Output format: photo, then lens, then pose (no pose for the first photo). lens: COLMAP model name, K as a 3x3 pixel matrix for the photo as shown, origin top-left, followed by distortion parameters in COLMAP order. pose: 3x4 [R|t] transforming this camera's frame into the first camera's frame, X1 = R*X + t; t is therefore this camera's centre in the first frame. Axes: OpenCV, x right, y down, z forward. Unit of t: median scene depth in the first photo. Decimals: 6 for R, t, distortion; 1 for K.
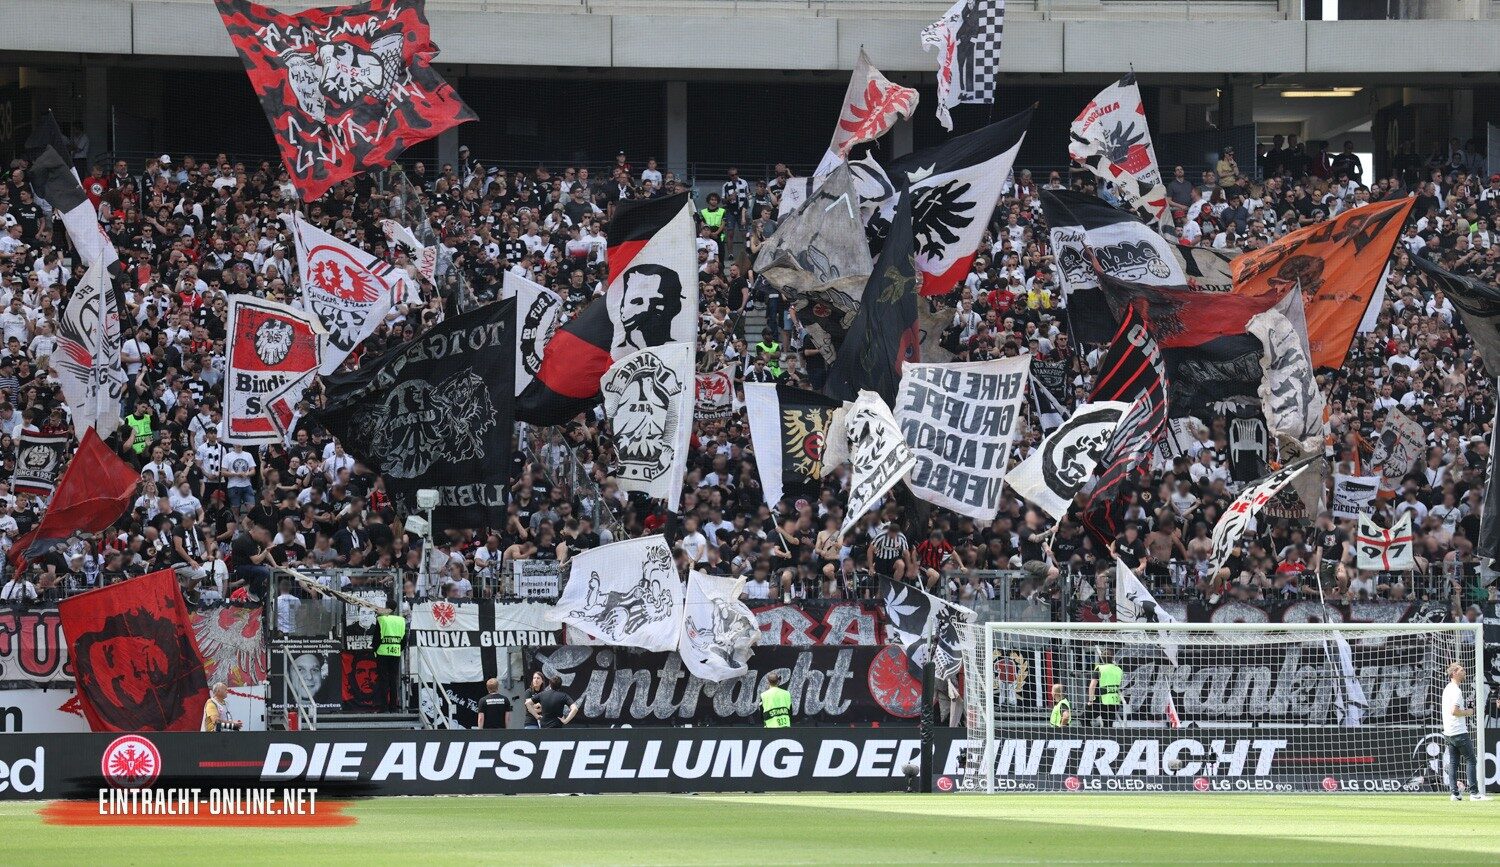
lens RADIAL K [[7716.0, 0, 754.4], [0, 7716.0, 504.6], [0, 0, 1]] dist [1.483851, 0.000000]
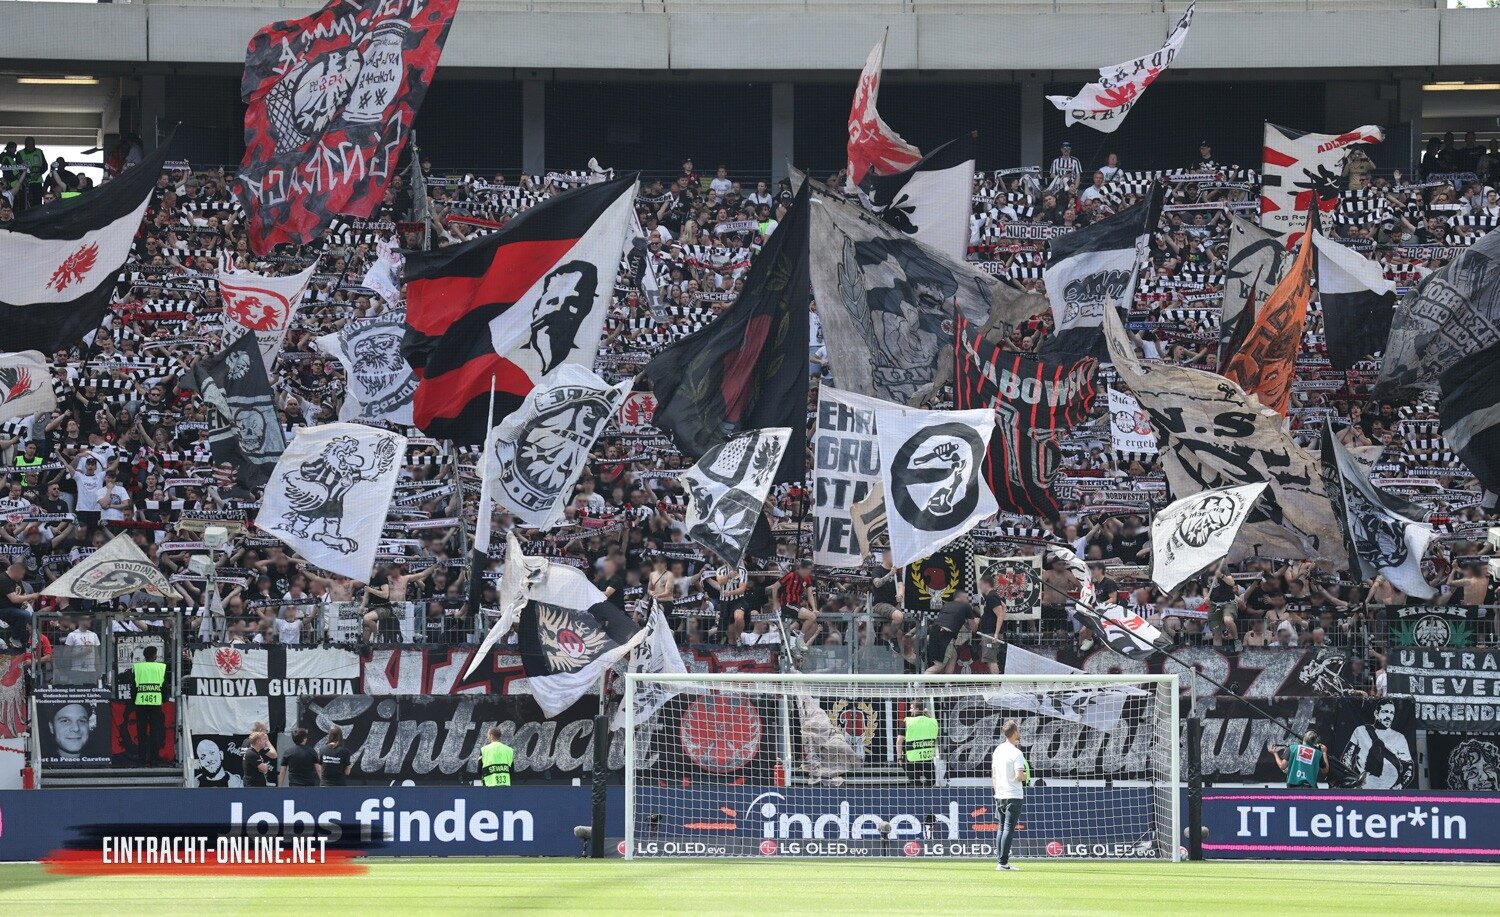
lens RADIAL K [[8169.7, 0, 747.2], [0, 8169.7, 473.2], [0, 0, 1]] dist [1.559323, 0.000000]
pose [[0.983741, -0.001895, -0.179581, 0.198386], [0.000903, 0.999984, -0.005608, -0.002769], [0.179588, 0.005355, 0.983727, 0.039483]]
